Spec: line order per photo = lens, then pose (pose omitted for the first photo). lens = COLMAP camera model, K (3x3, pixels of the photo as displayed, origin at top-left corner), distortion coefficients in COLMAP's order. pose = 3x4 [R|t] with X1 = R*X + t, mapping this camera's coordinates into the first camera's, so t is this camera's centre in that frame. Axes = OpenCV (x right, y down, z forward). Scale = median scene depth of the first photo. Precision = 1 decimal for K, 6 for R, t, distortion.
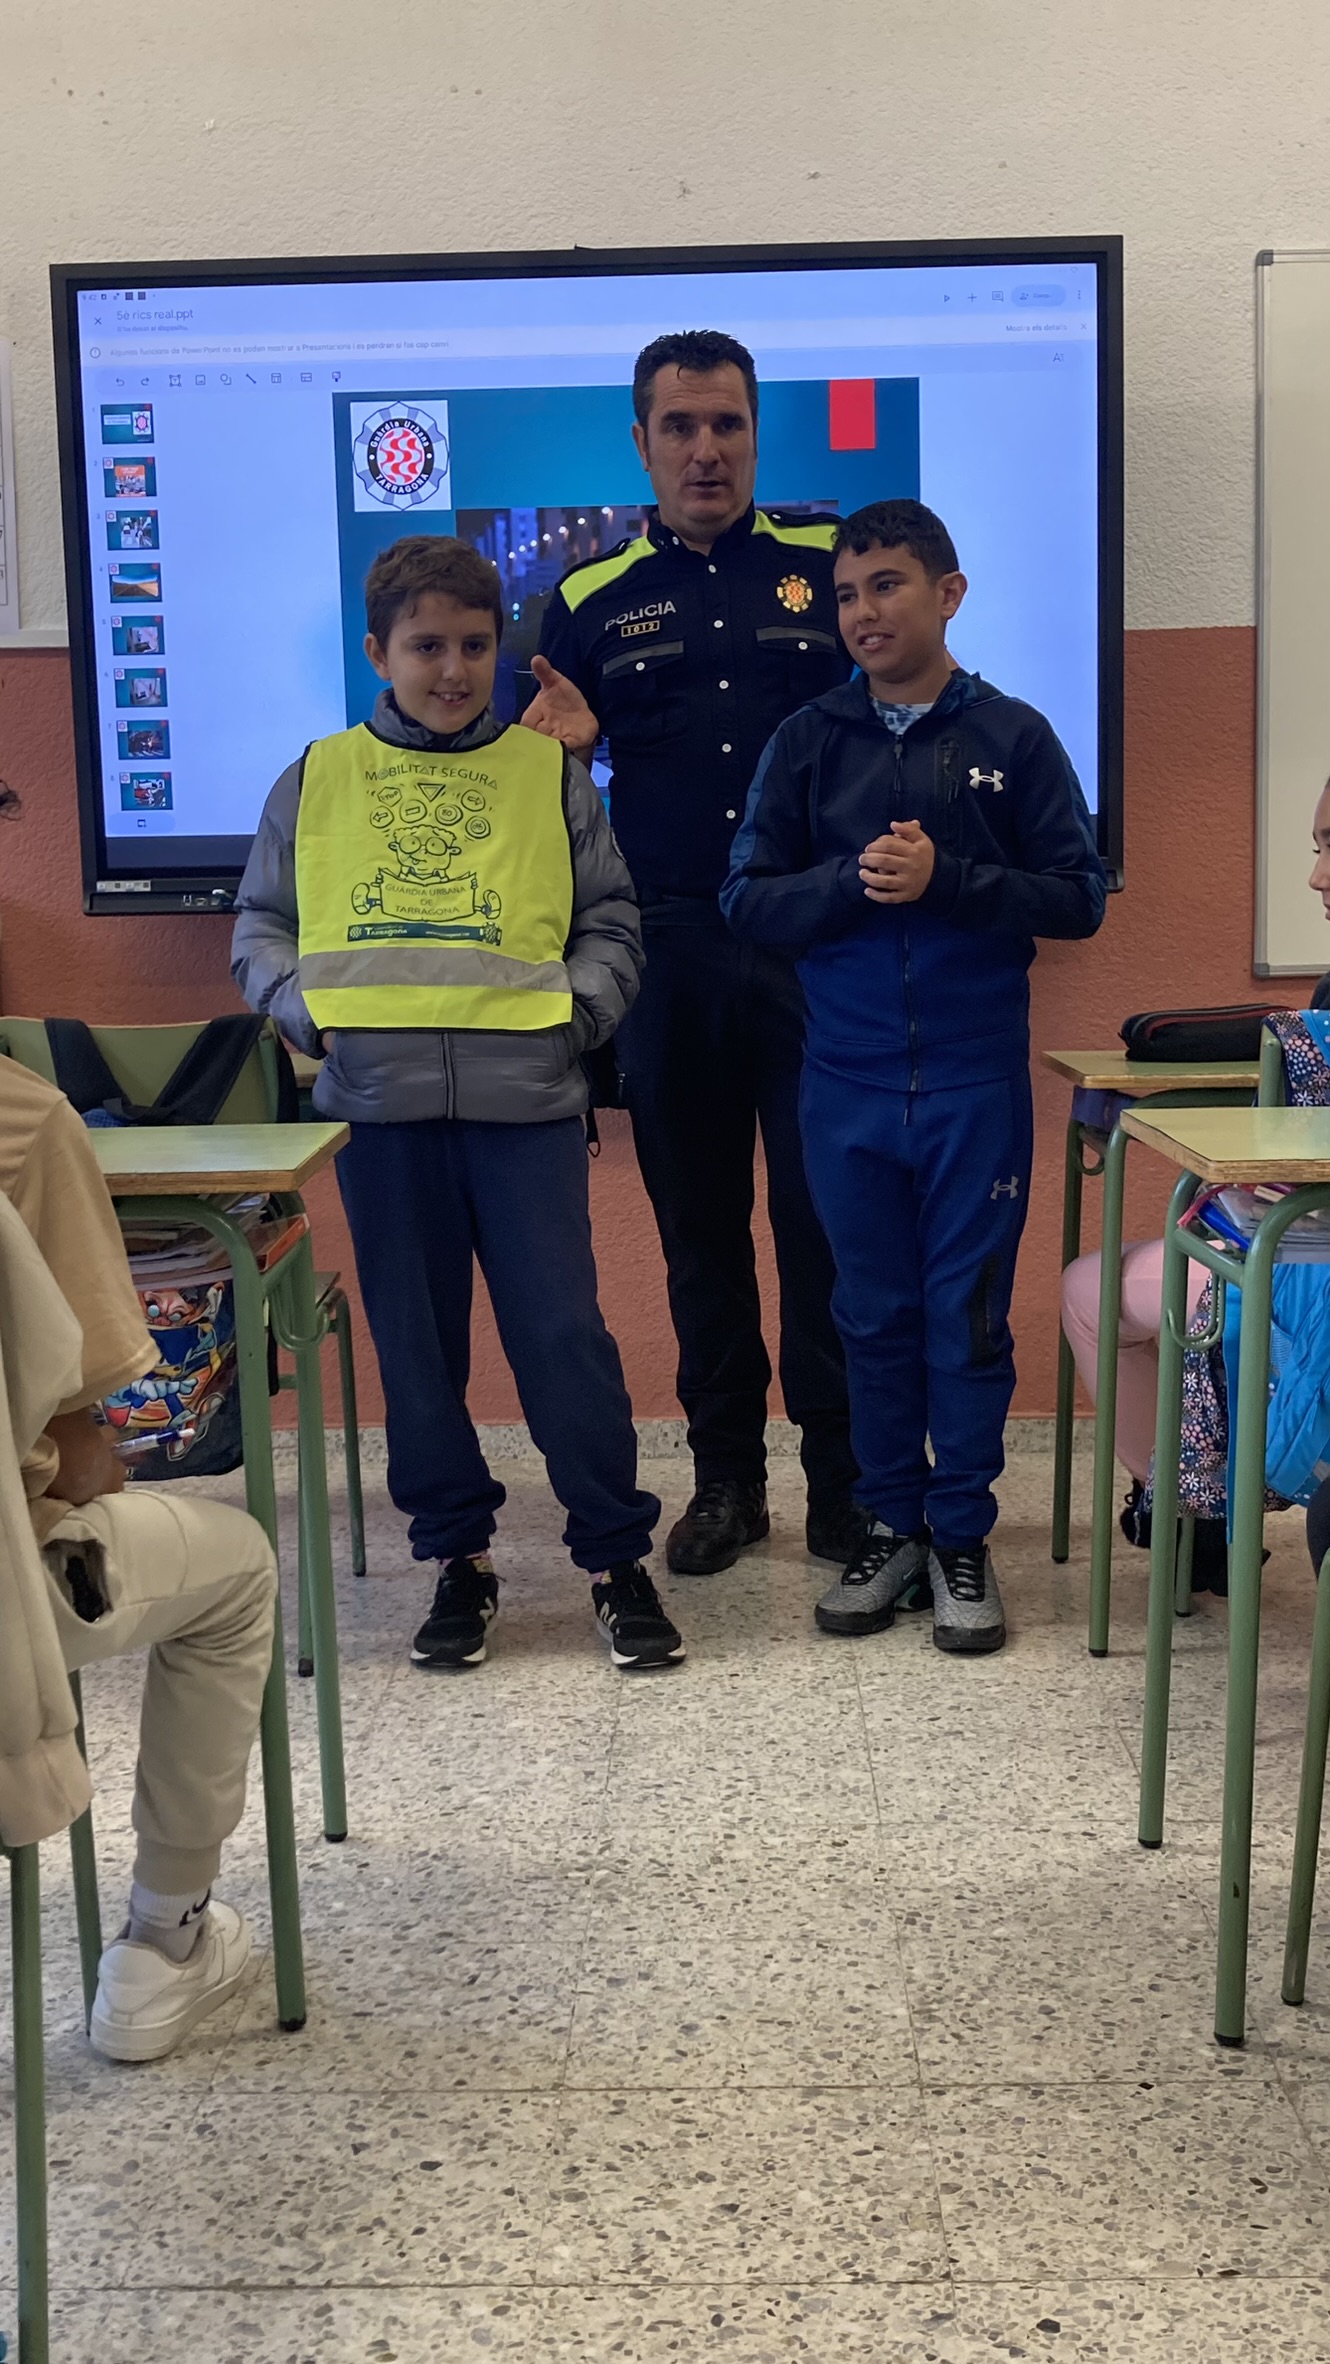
lens RADIAL K [[2561.5, 0, 665.0], [0, 2561.5, 1182.0], [0, 0, 1]] dist [-0.000741, -0.009349]
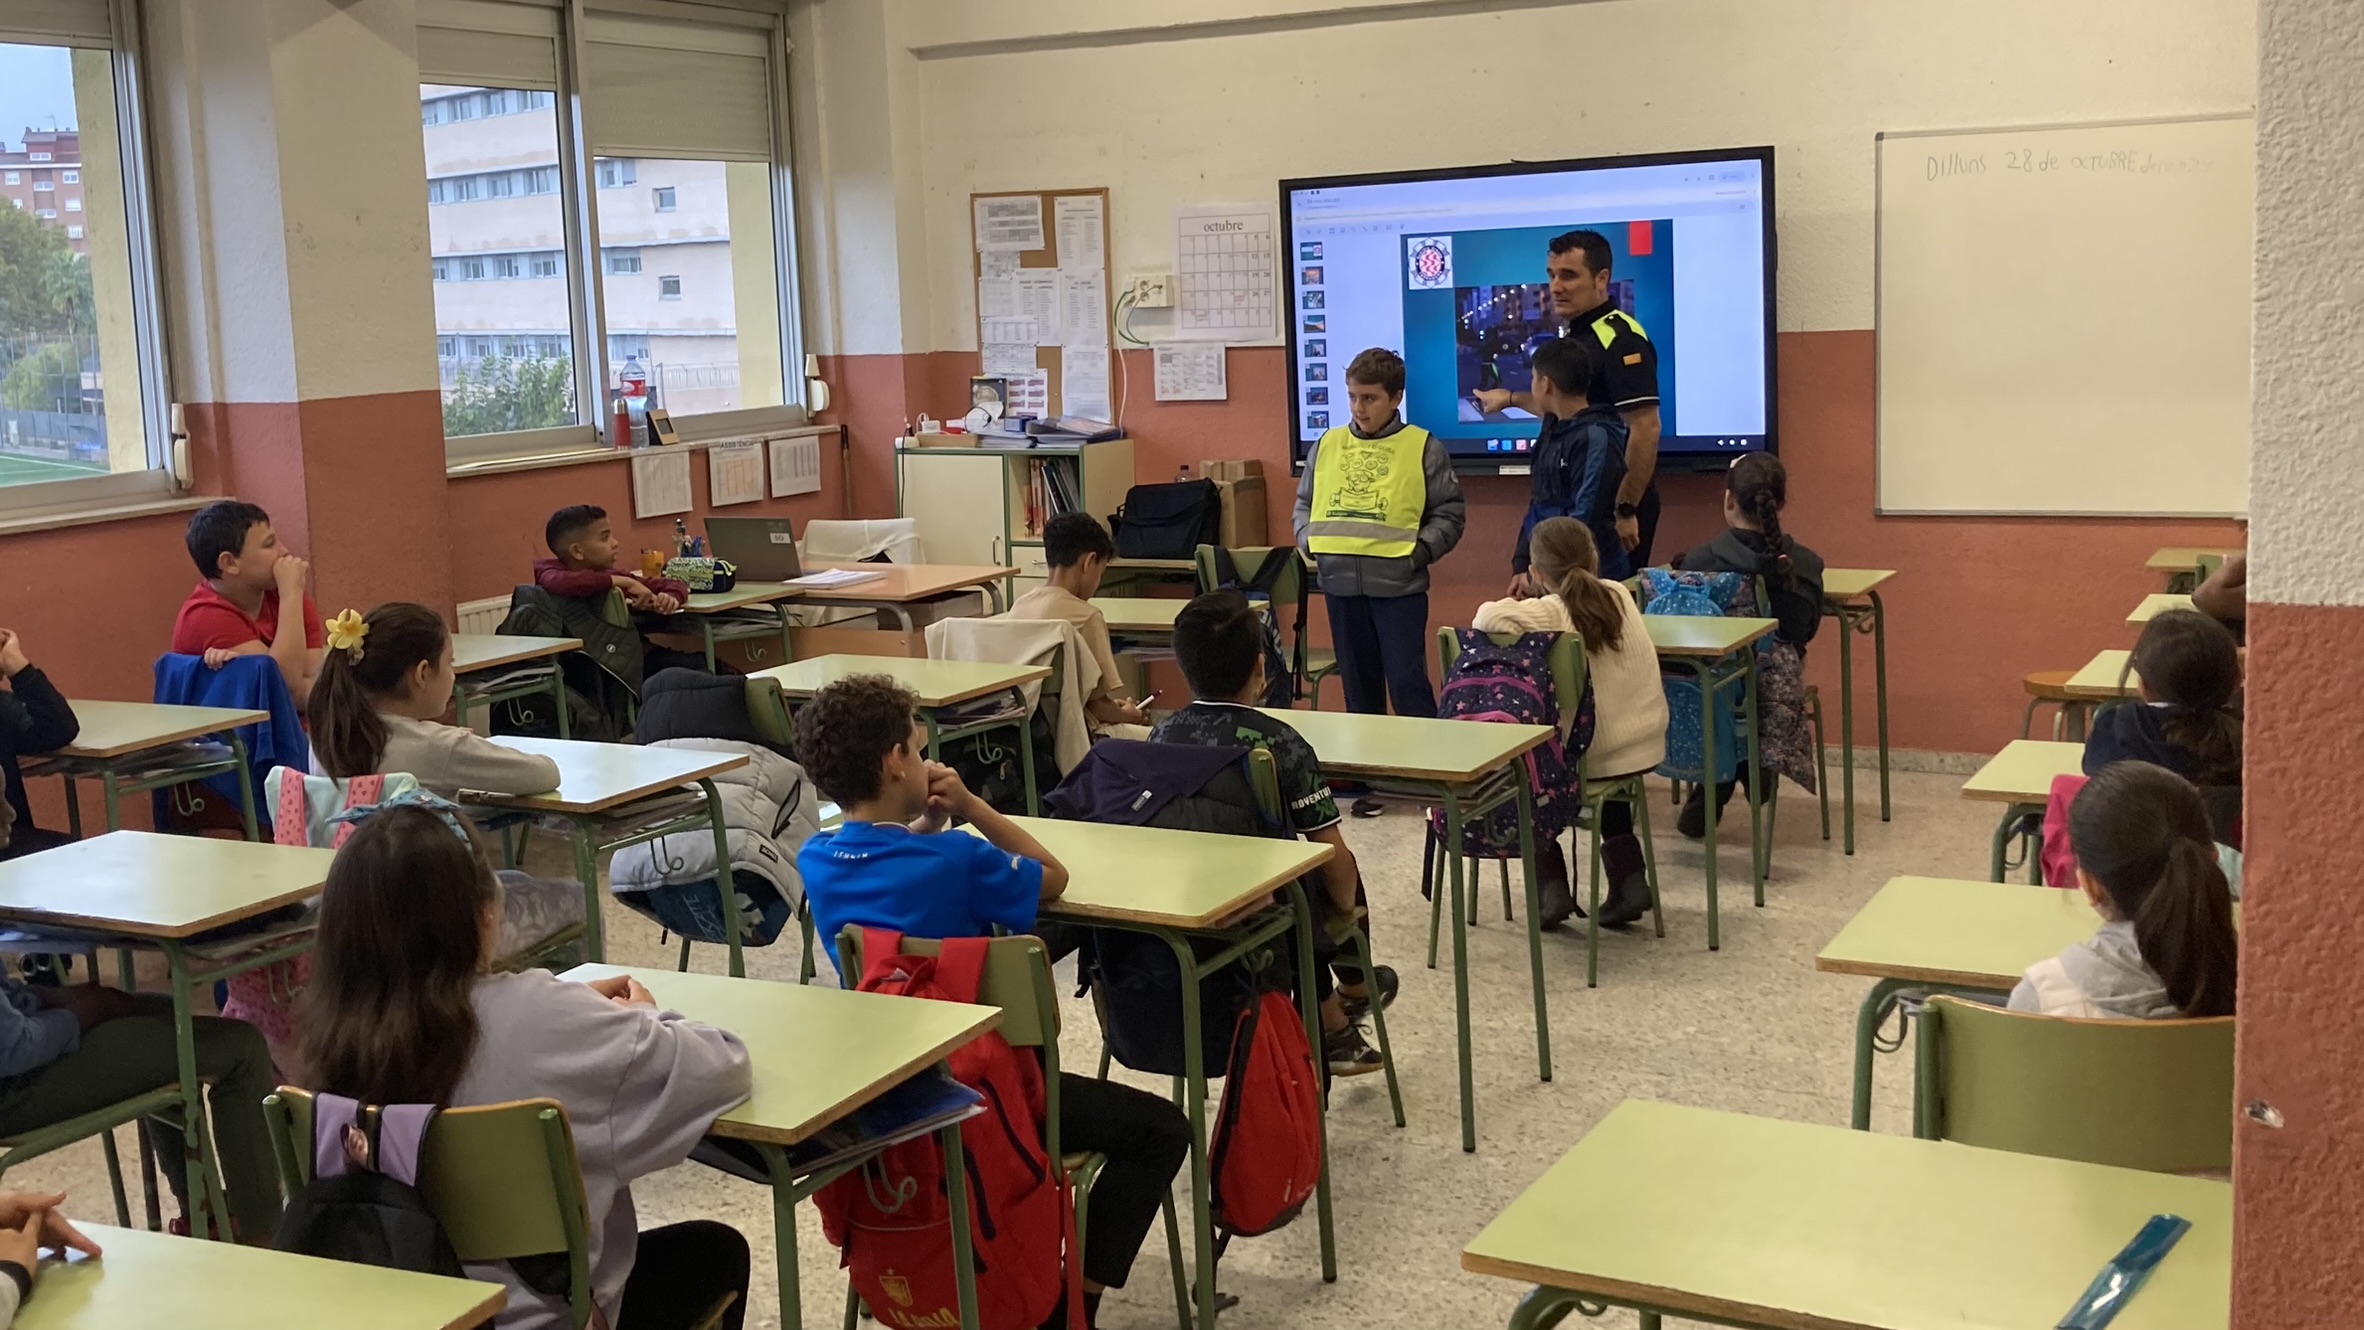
lens RADIAL K [[2561.5, 0, 1182.0], [0, 2561.5, 665.0], [0, 0, 1]] dist [-0.000741, -0.009349]
pose [[0.876507, 0.063299, -0.477209, 0.746031], [-0.026176, 0.996118, 0.084052, -0.125640], [0.480676, -0.061181, 0.874761, -0.964583]]
